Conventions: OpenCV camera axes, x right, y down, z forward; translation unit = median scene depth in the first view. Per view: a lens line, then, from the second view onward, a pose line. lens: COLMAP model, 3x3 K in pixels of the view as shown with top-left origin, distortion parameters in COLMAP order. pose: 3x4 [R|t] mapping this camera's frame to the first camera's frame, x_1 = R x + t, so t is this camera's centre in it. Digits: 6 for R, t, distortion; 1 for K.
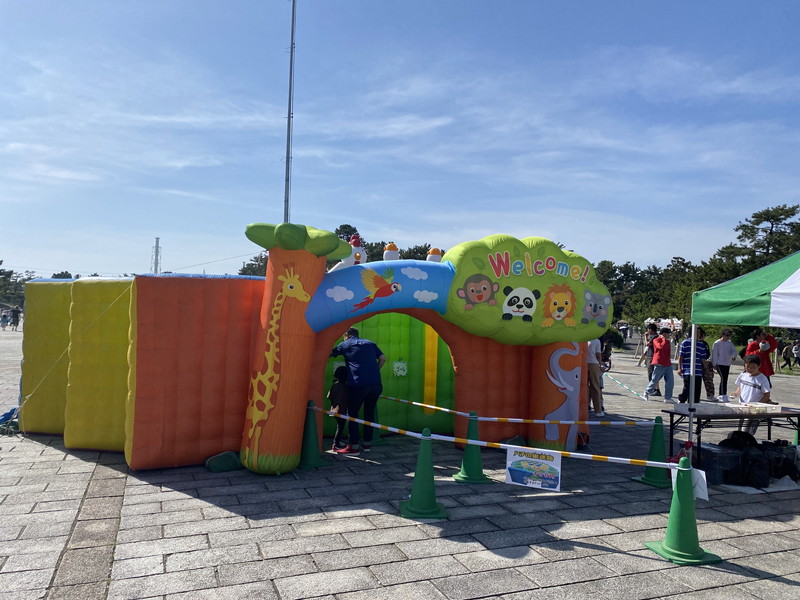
lens RADIAL K [[607.9, 0, 394.2], [0, 607.9, 297.6], [0, 0, 1]] dist [0.046568, -0.046878]
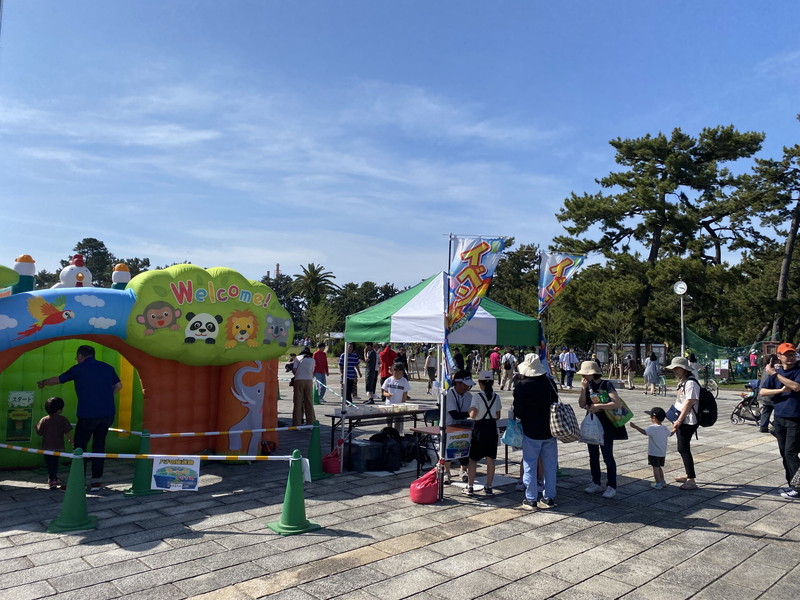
lens RADIAL K [[607.9, 0, 394.2], [0, 607.9, 297.6], [0, 0, 1]] dist [0.046568, -0.046878]
pose [[0.931086, 0.001116, 0.364798, 0.140995], [0.010436, 0.999505, -0.029694, -0.009343], [-0.364650, 0.031455, 0.930613, -0.176218]]
